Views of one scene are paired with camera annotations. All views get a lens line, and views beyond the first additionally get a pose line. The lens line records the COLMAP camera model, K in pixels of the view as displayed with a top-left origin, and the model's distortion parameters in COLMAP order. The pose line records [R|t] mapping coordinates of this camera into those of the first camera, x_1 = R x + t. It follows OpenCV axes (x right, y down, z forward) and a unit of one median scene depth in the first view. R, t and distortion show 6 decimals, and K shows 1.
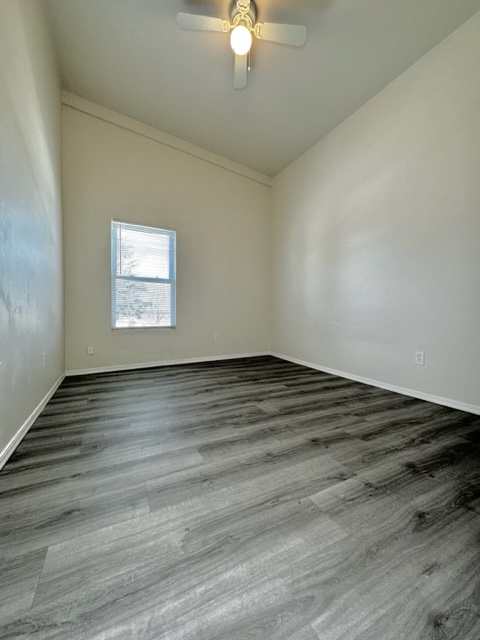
lens RADIAL K [[256.5, 0, 240.7], [0, 256.5, 317.1], [0, 0, 1]] dist [-0.000682, -0.000058]
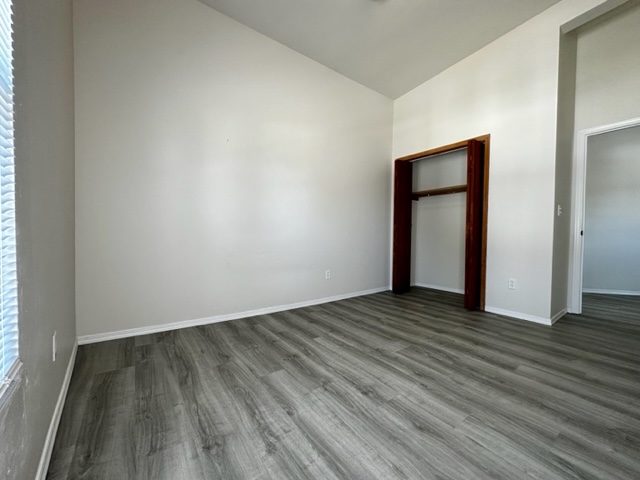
lens RADIAL K [[254.2, 0, 316.1], [0, 254.2, 237.4], [0, 0, 1]] dist [-0.008128, 0.000164]
pose [[-0.157077, -0.019188, 0.987400, -0.798123], [0.005058, 0.999782, 0.020233, -0.092213], [-0.987573, 0.008173, -0.156946, 1.421148]]
